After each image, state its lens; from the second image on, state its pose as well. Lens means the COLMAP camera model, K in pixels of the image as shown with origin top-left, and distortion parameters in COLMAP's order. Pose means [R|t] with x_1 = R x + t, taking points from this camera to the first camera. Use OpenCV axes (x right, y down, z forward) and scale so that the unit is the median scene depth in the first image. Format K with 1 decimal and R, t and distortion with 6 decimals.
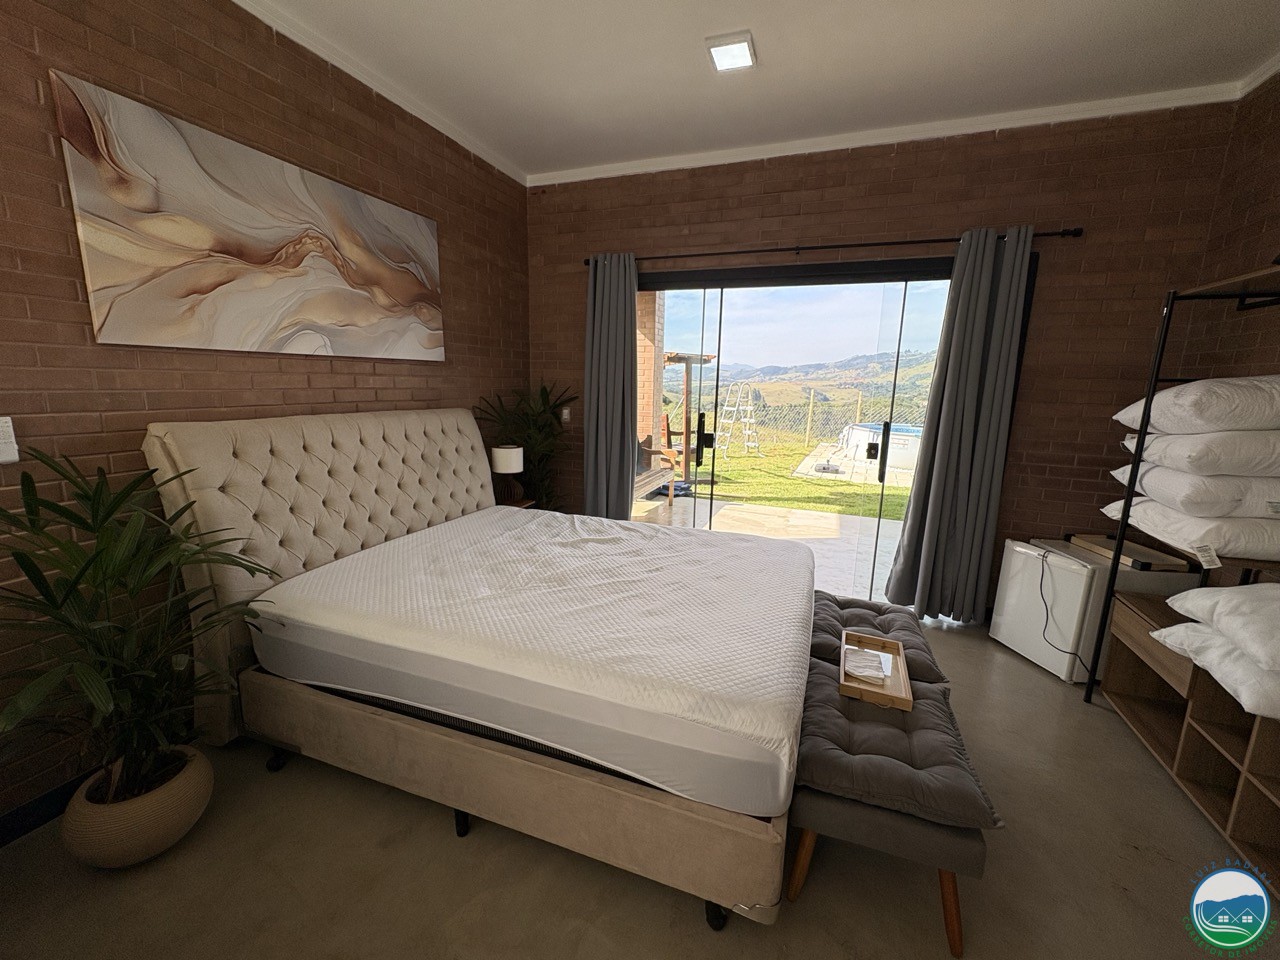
lens RADIAL K [[509.5, 0, 641.1], [0, 509.5, 473.1], [0, 0, 1]] dist [-0.000632, -0.000074]
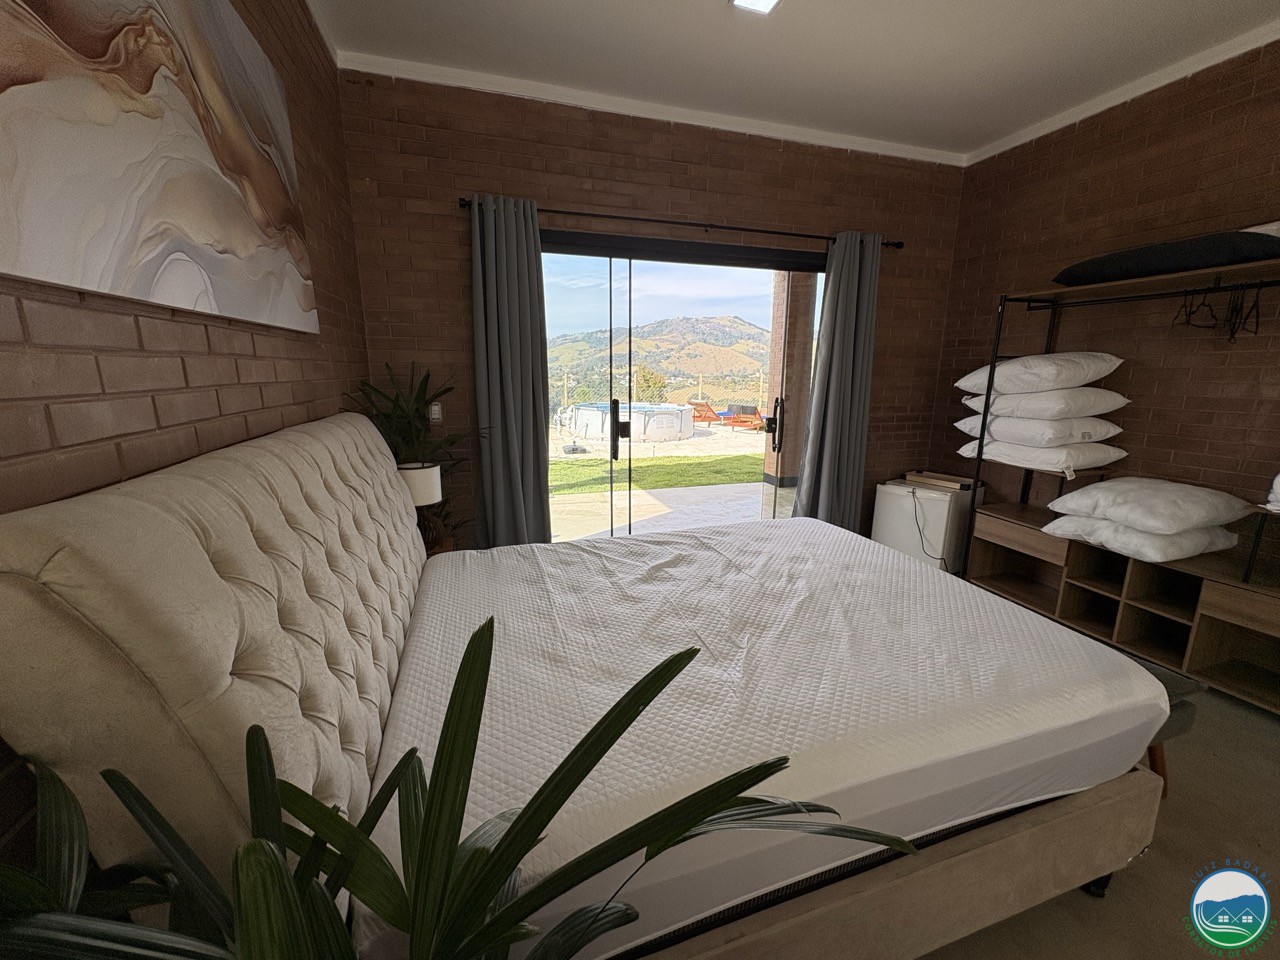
lens RADIAL K [[509.5, 0, 637.8], [0, 509.5, 474.0], [0, 0, 1]] dist [-0.000632, -0.000074]
pose [[0.789645, -0.142563, 0.596771, -0.502886], [0.123793, 0.989648, 0.072615, -0.062091], [-0.600946, 0.016536, 0.799119, 0.338349]]
